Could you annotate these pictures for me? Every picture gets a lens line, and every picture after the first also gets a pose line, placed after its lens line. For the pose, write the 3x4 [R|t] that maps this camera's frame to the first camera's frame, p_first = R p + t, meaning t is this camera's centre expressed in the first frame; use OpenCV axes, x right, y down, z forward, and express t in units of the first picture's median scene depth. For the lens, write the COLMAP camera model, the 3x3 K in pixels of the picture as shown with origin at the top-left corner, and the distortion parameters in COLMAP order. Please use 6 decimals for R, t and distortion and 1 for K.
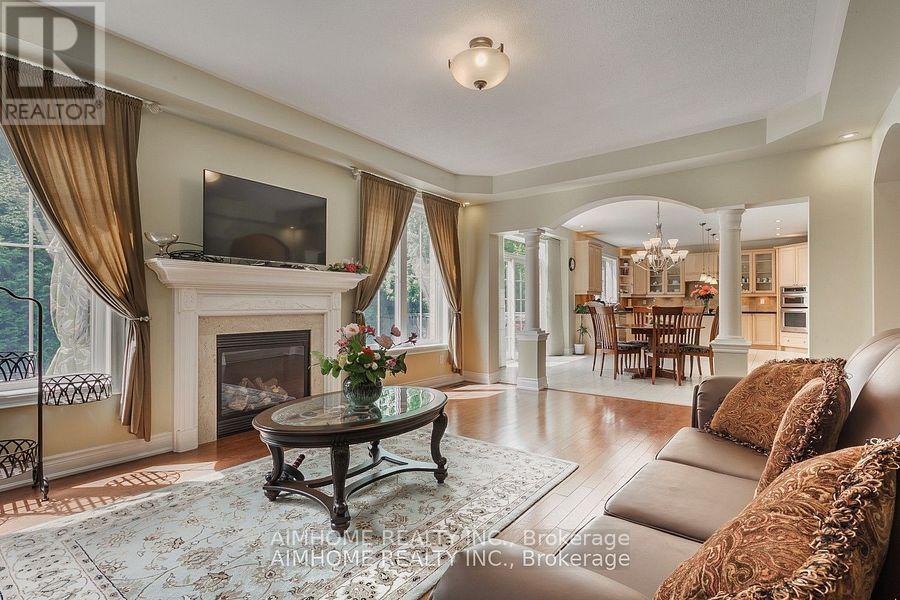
lens RADIAL K [[434.7, 0, 446.6], [0, 434.7, 299.7], [0, 0, 1]] dist [0.001304, 0.000638]
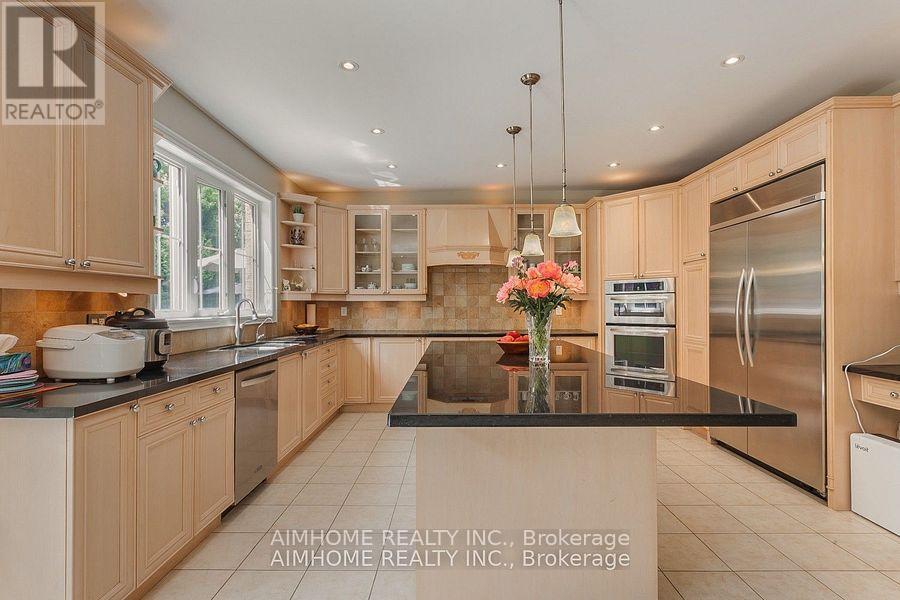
lens RADIAL K [[434.7, 0, 444.0], [0, 434.7, 299.8], [0, 0, 1]] dist [0.001304, 0.000638]
pose [[0.808541, 0.000699, 0.588439, 0.646917], [-0.004576, 0.999977, 0.005099, -0.020246], [-0.588422, -0.006816, 0.808525, 1.359538]]
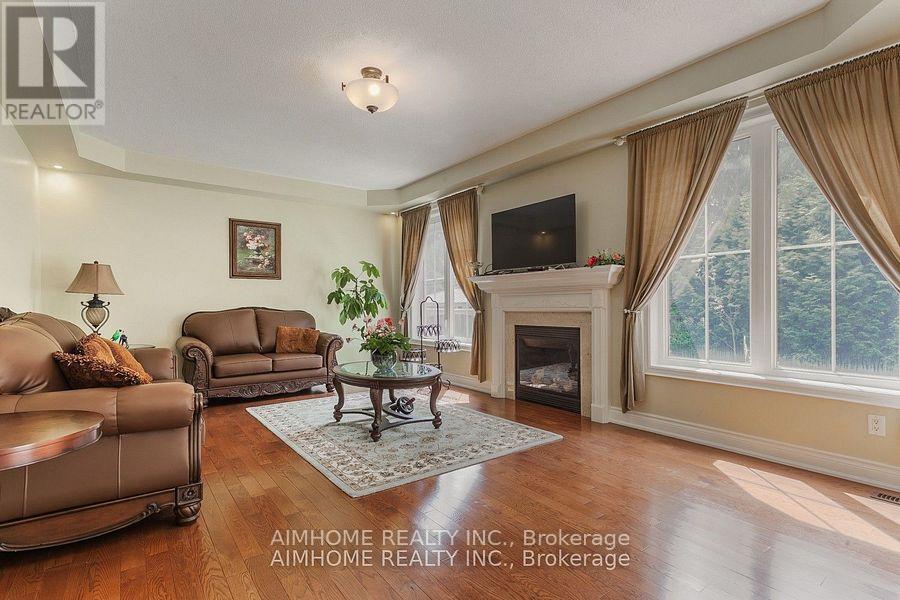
lens RADIAL K [[434.7, 0, 441.3], [0, 434.7, 302.7], [0, 0, 1]] dist [0.001304, 0.000638]
pose [[-0.285017, -0.001328, -0.958521, 0.556763], [0.021293, 0.999743, -0.007717, 0.009380], [0.958286, -0.022609, -0.284916, 0.742200]]
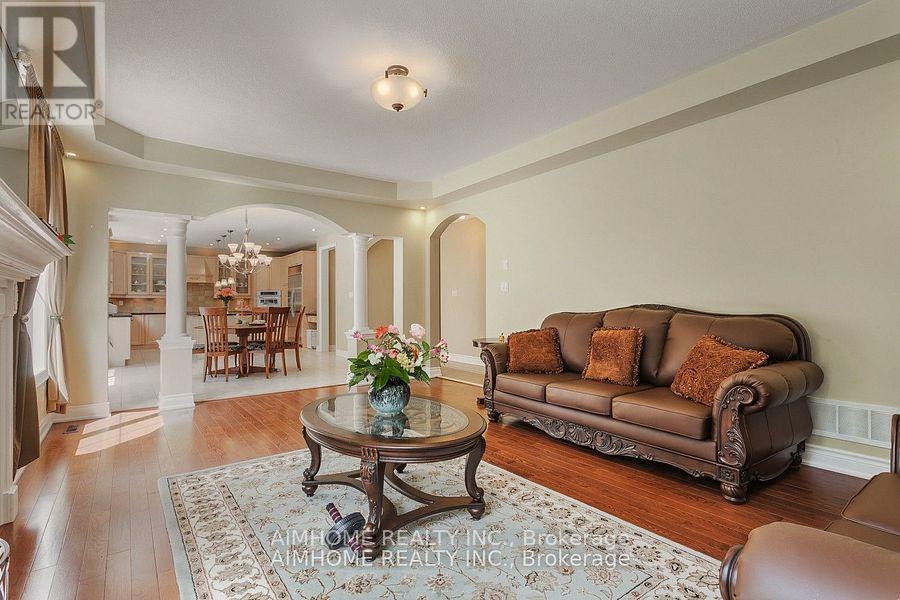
lens RADIAL K [[434.7, 0, 450.6], [0, 434.7, 303.2], [0, 0, 1]] dist [0.001304, 0.000638]
pose [[0.274854, 0.004300, 0.961476, -0.476493], [-0.009547, 0.999953, -0.001743, 0.002897], [-0.961439, -0.008701, 0.274882, 0.281084]]
